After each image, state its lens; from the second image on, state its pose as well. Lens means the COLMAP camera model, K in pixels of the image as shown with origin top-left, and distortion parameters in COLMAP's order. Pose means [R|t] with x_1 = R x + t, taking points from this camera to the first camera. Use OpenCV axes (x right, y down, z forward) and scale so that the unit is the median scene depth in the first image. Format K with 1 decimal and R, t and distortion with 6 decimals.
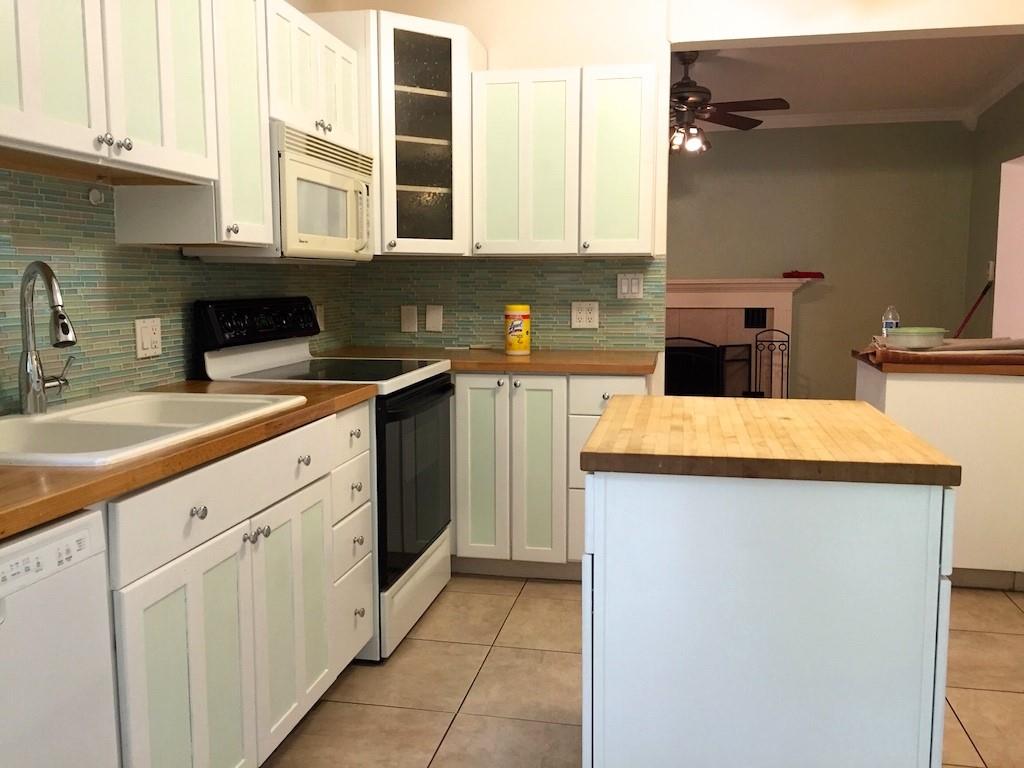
lens RADIAL K [[883.5, 0, 509.9], [0, 883.5, 380.0], [0, 0, 1]] dist [0.055723, -0.049431]
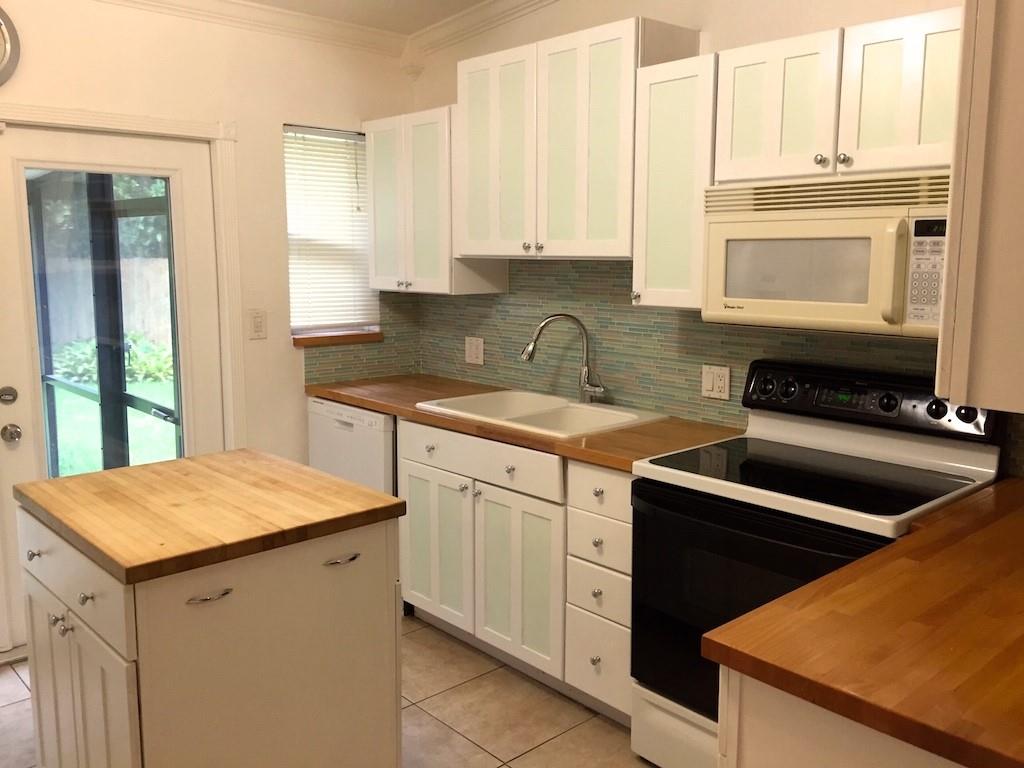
lens RADIAL K [[883.5, 0, 510.0], [0, 883.5, 382.6], [0, 0, 1]] dist [0.055723, -0.049431]
pose [[-0.596713, 0.119033, -0.793577, 0.702426], [-0.094614, 0.971603, 0.216879, -0.281907], [0.796858, 0.204498, -0.568506, 1.483809]]
